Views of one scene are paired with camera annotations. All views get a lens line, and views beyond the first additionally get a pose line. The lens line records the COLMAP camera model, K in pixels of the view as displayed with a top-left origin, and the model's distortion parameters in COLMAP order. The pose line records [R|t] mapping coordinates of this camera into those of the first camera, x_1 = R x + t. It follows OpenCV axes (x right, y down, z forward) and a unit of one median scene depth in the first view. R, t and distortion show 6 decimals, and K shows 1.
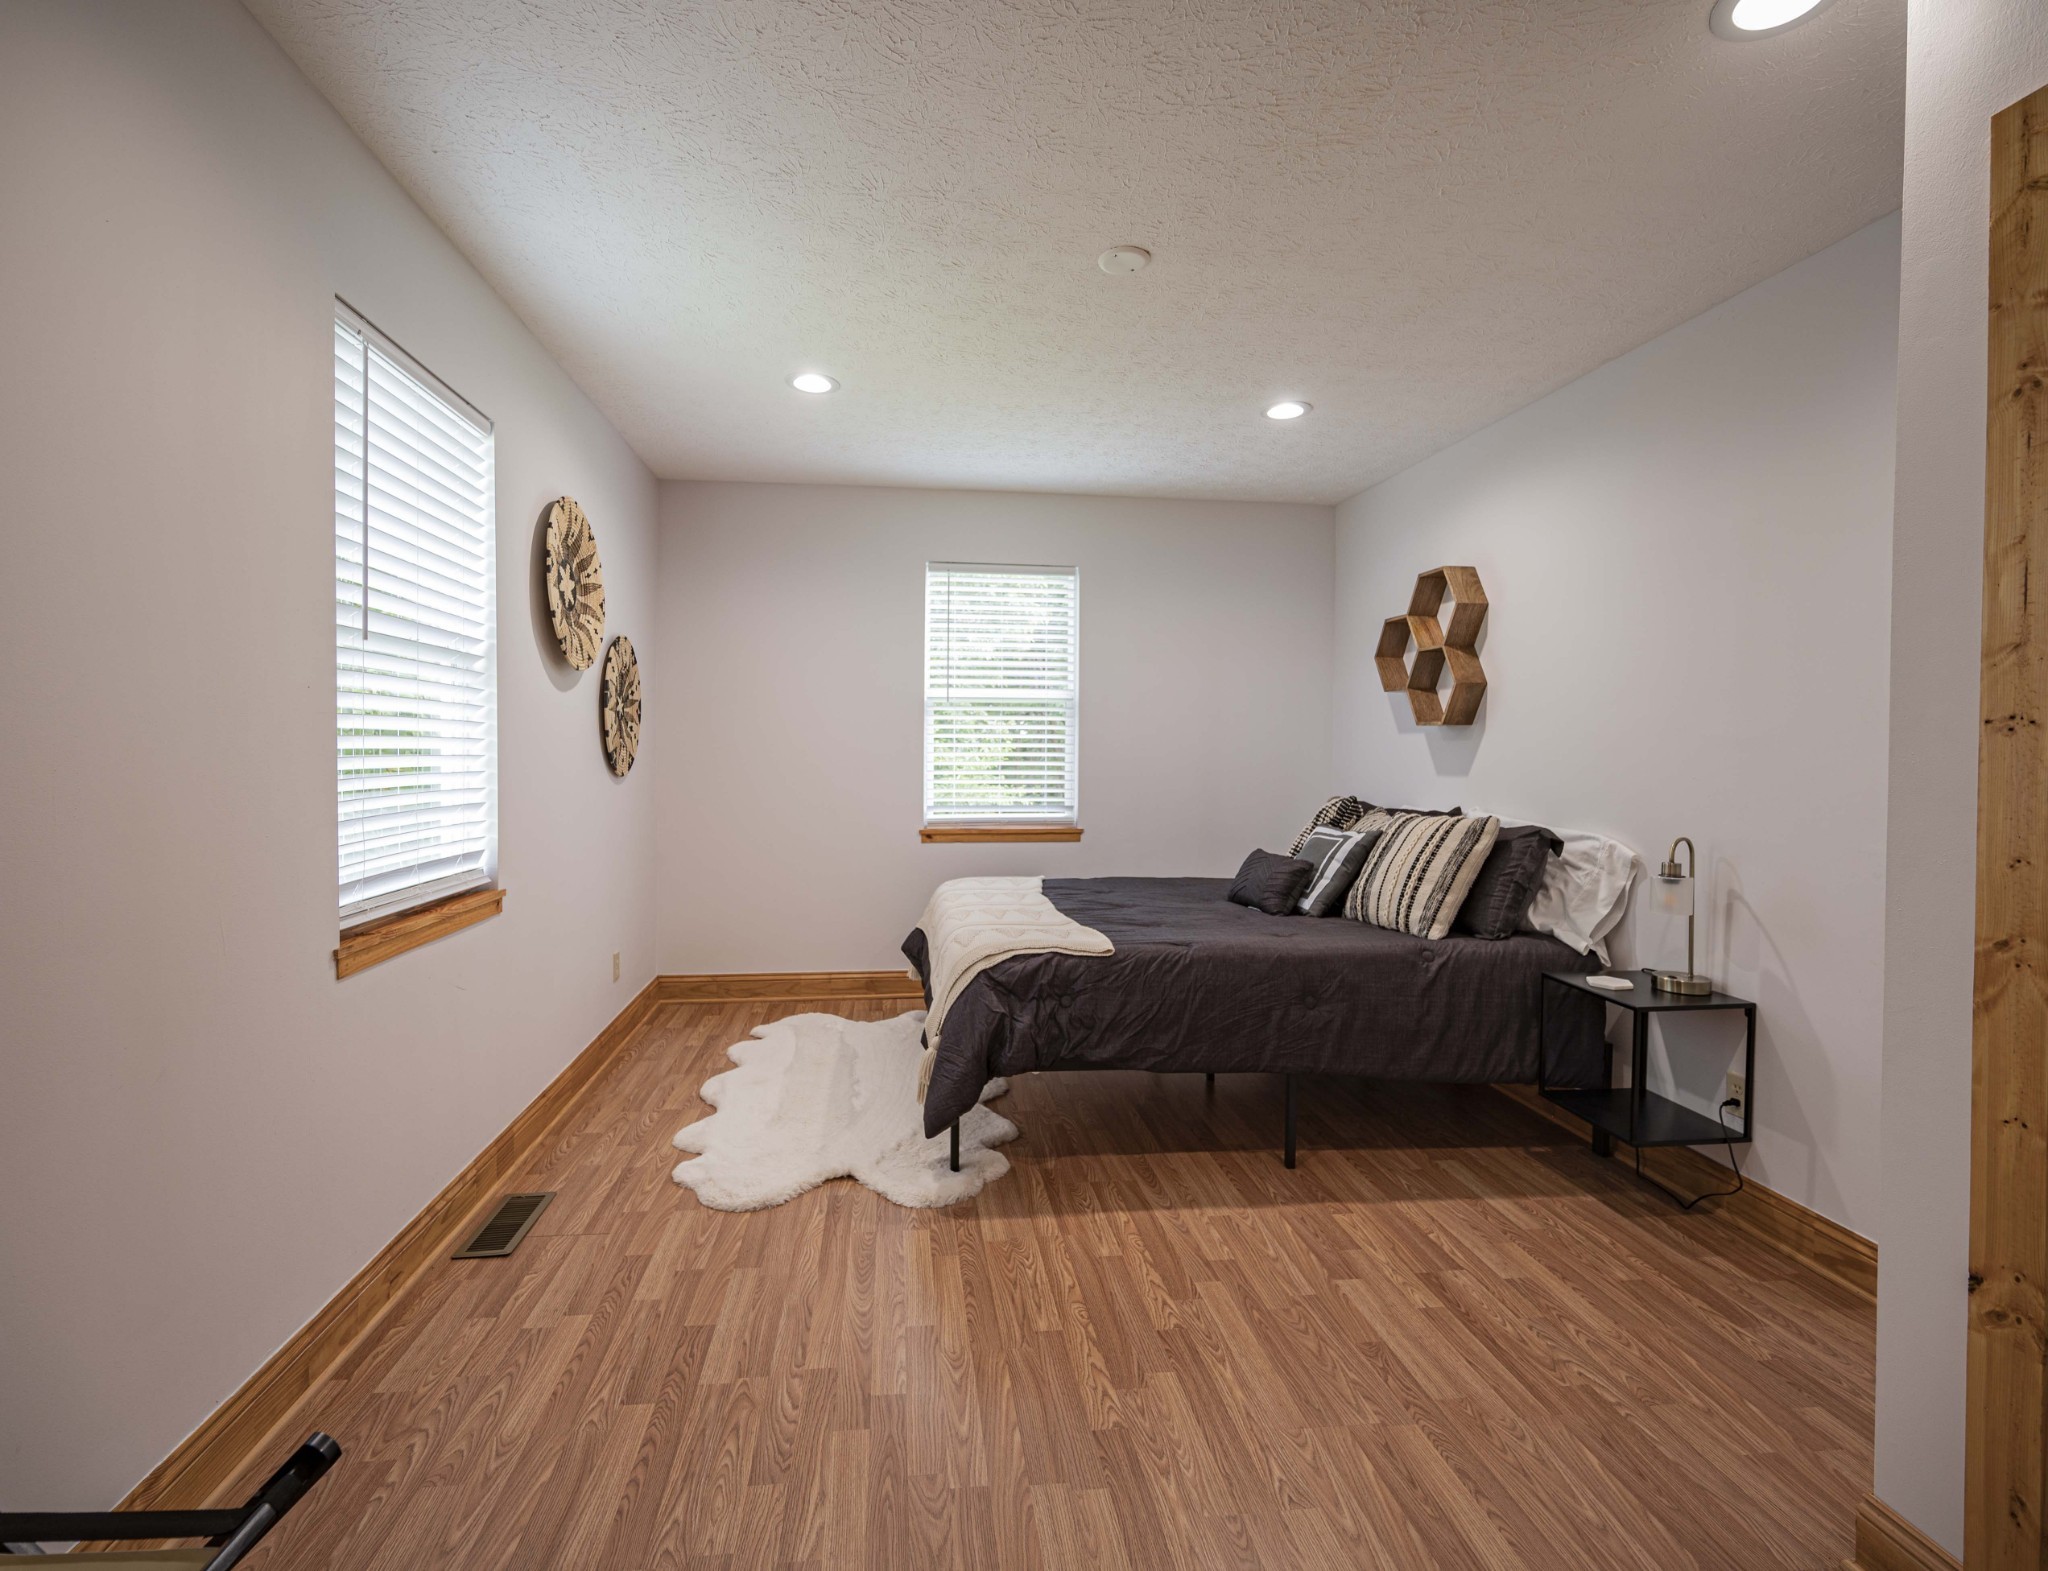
lens RADIAL K [[956.0, 0, 1017.6], [0, 956.0, 764.7], [0, 0, 1]] dist [0.001524, -0.000705]
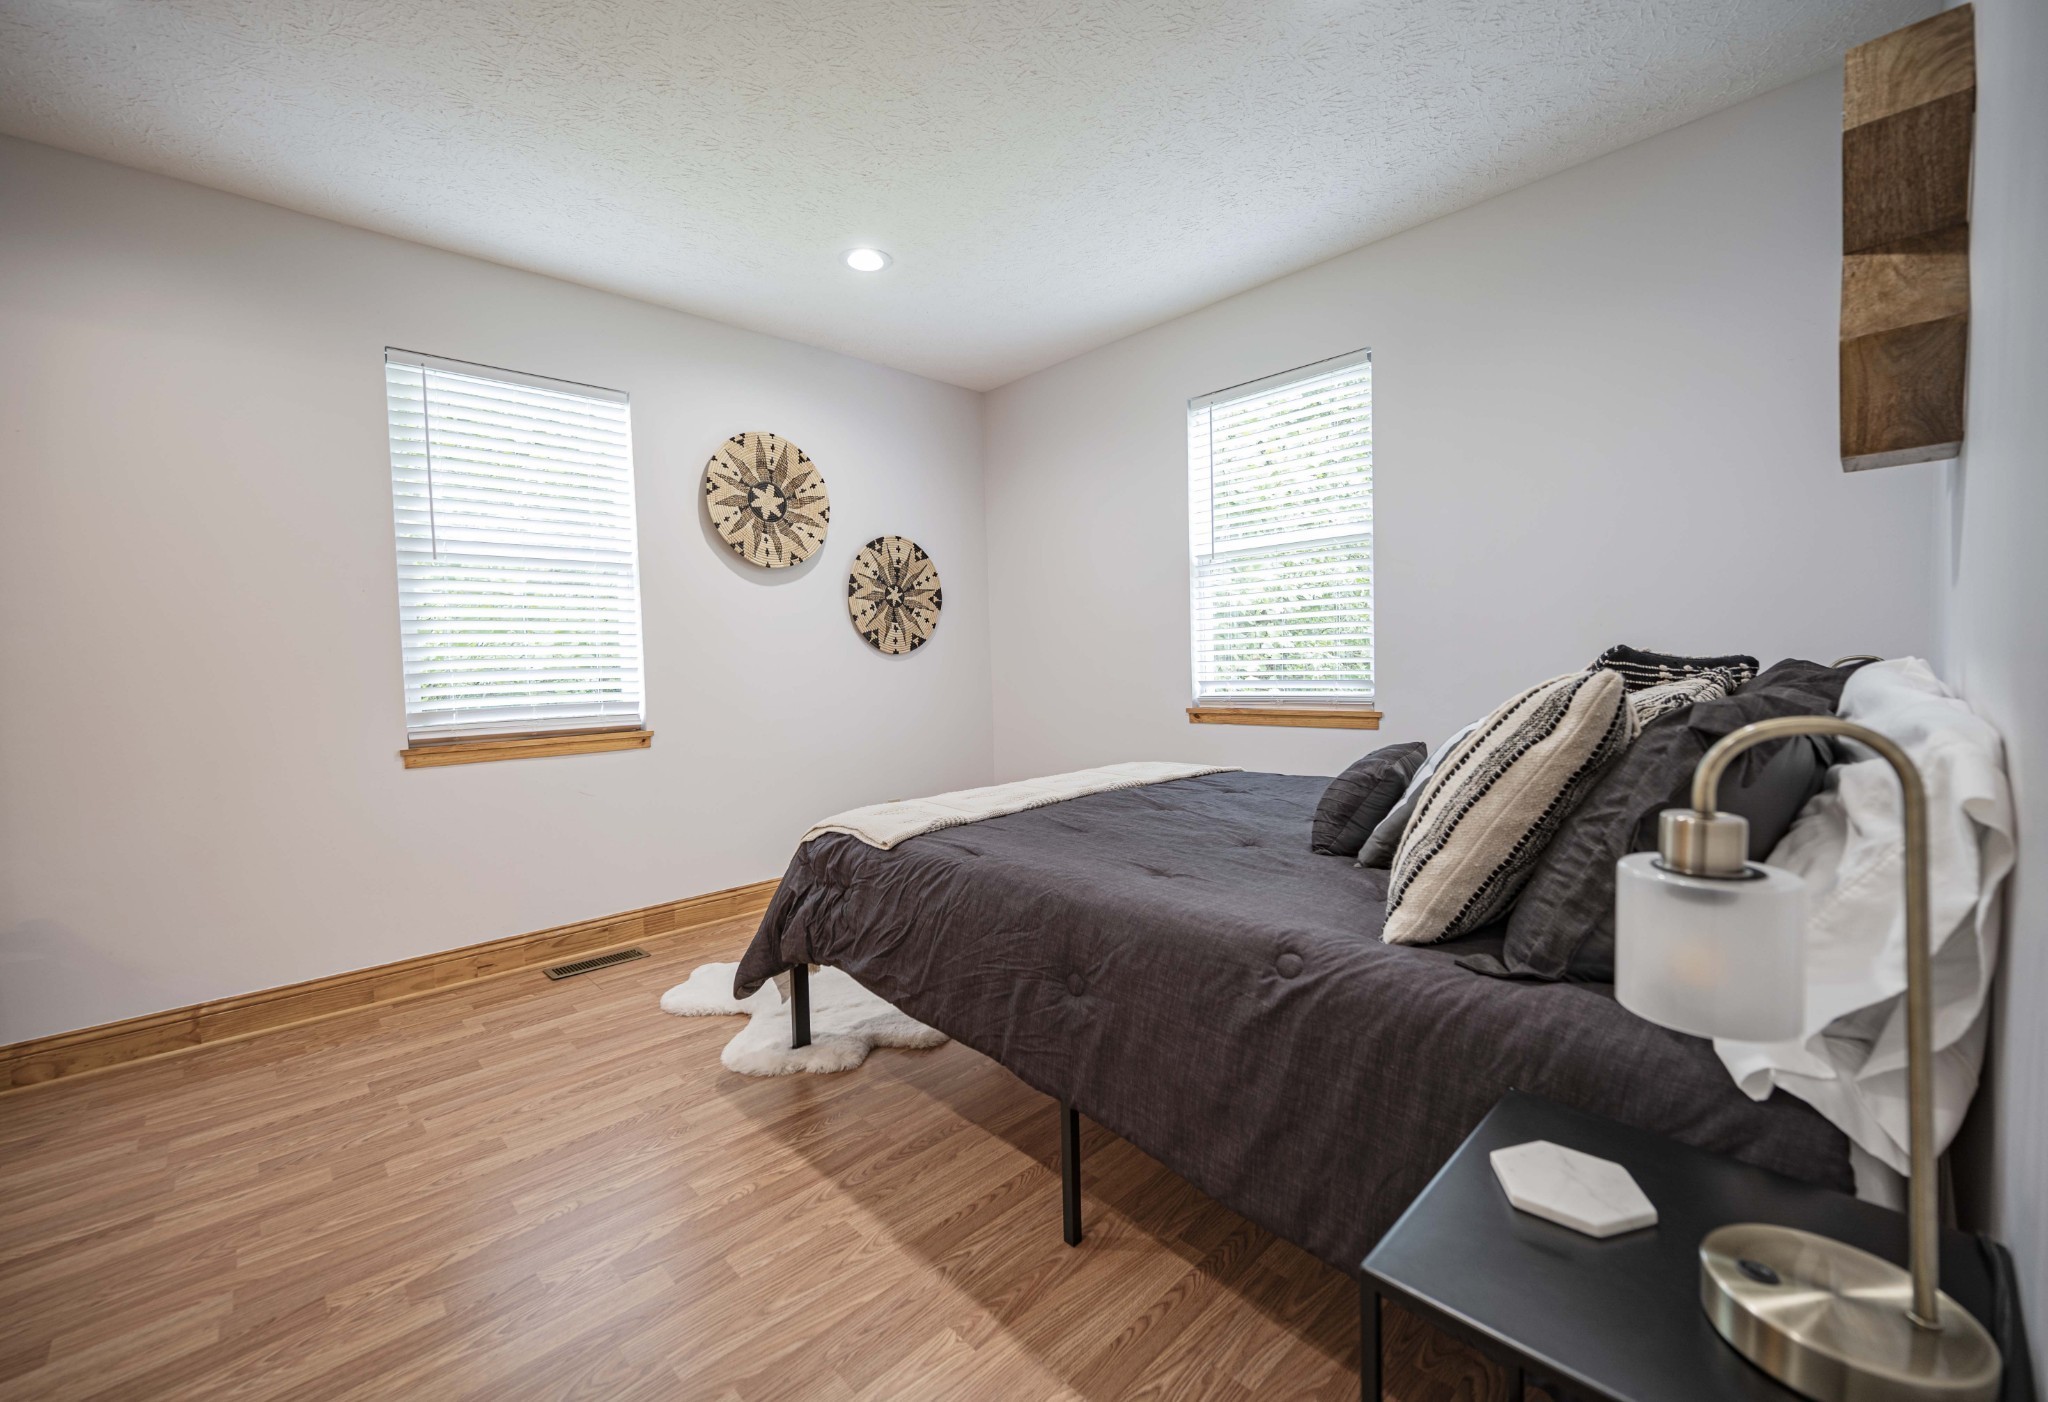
lens RADIAL K [[837.1, 0, 995.8], [0, 837.1, 698.2], [0, 0, 1]] dist [-0.001693, -0.000101]
pose [[0.579547, 0.010742, -0.814868, 0.751871], [0.019790, 0.999433, 0.027250, 0.060987], [0.814698, -0.031919, 0.579006, 0.717272]]
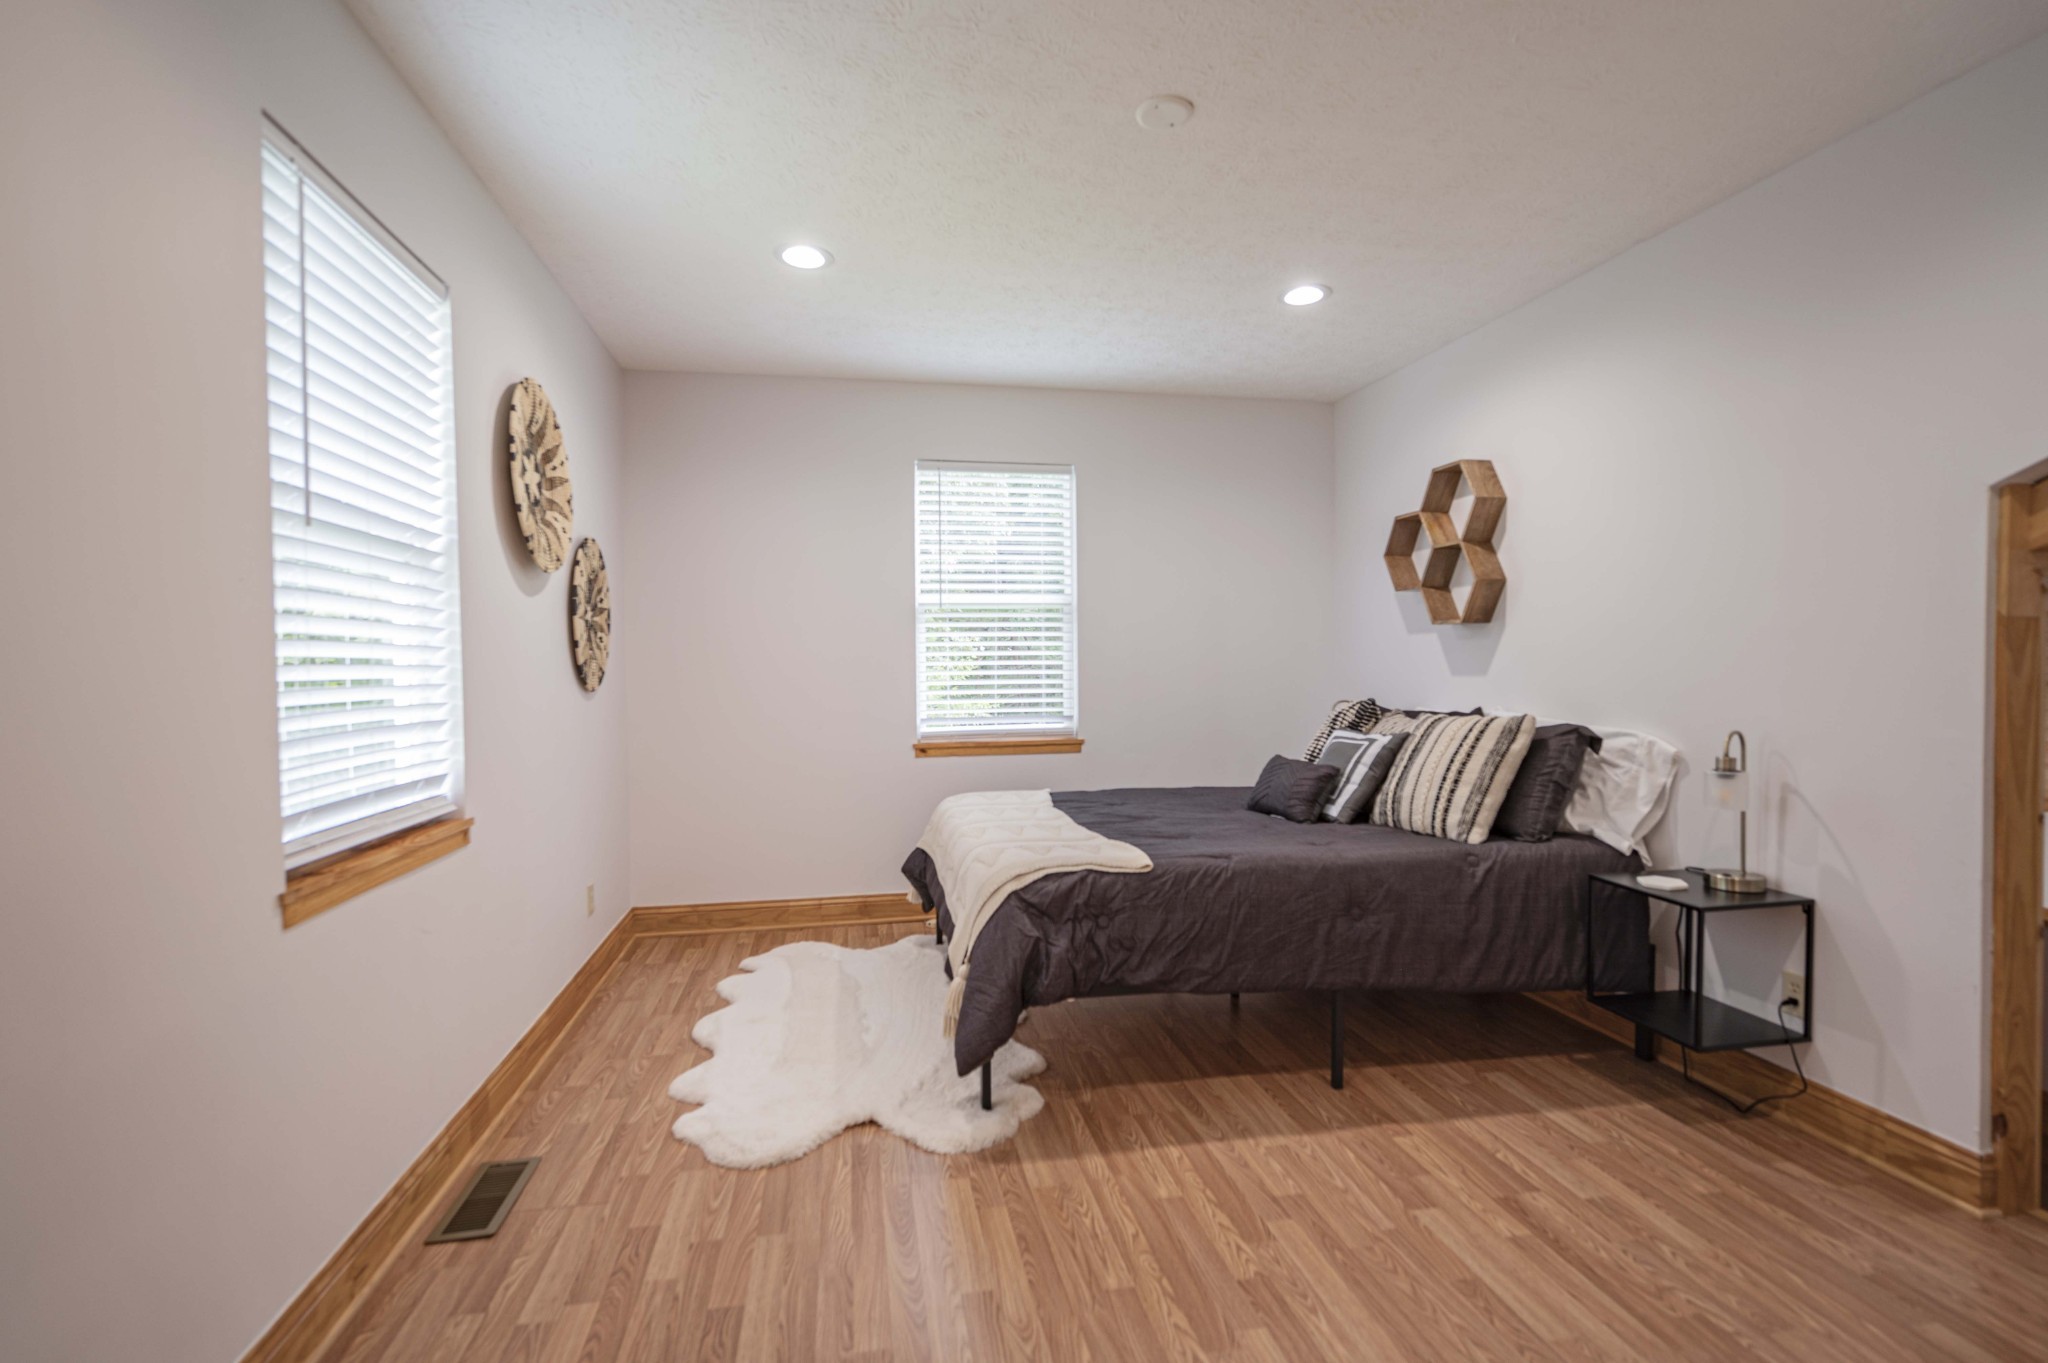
lens RADIAL K [[959.8, 0, 1042.3], [0, 959.8, 686.2], [0, 0, 1]] dist [0.000410, 0.000926]
pose [[0.997303, -0.017721, 0.071218, -0.073598], [0.017265, 0.999826, 0.007016, 0.011904], [-0.071330, -0.005768, 0.997436, 0.080045]]
